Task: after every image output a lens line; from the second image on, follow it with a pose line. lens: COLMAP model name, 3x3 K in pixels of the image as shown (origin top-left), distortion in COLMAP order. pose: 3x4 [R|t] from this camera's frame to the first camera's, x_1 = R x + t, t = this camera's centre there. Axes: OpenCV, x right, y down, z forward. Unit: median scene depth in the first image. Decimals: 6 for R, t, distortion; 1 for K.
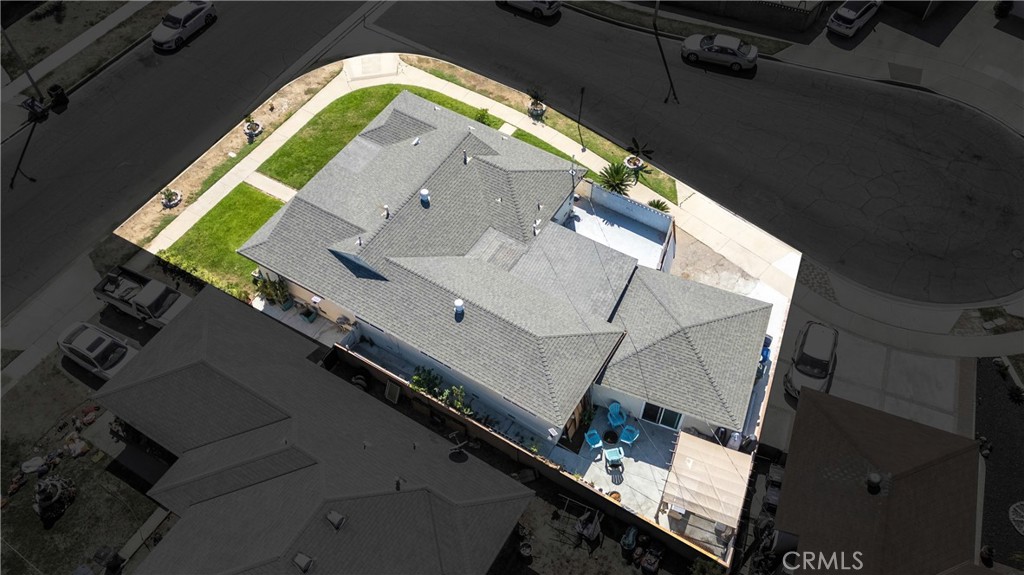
lens RADIAL K [[805.0, 0, 512.0], [0, 805.0, 287.5], [0, 0, 1]] dist [0.040318, -0.011865]
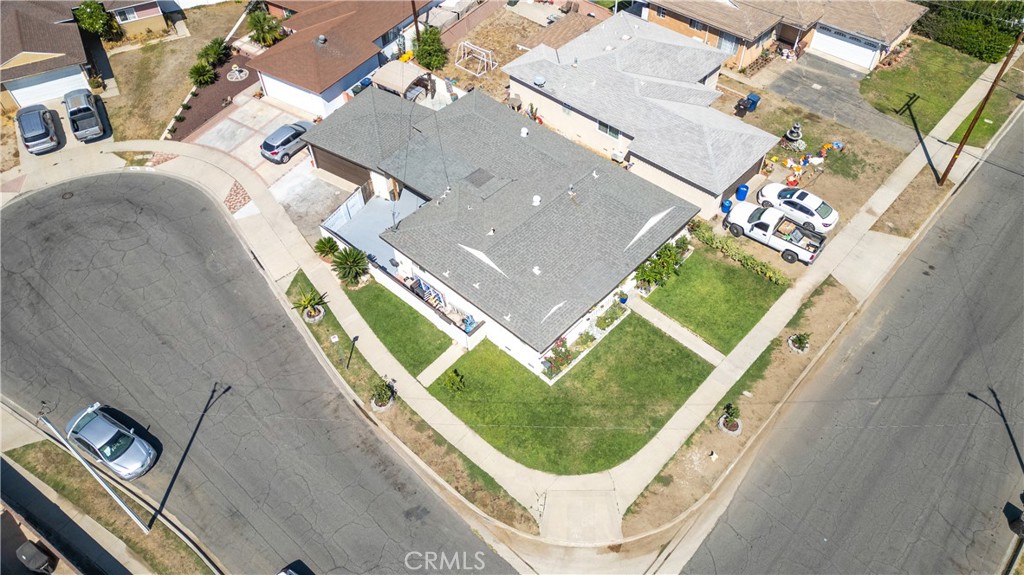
lens RADIAL K [[717.8, 0, 512.0], [0, 717.8, 287.5], [0, 0, 1]] dist [0.042597, -0.003790]
pose [[-0.980401, -0.132509, 0.145788, -0.199290], [0.170687, -0.201779, 0.964443, -0.929690], [-0.098381, 0.970426, 0.220442, 0.754115]]
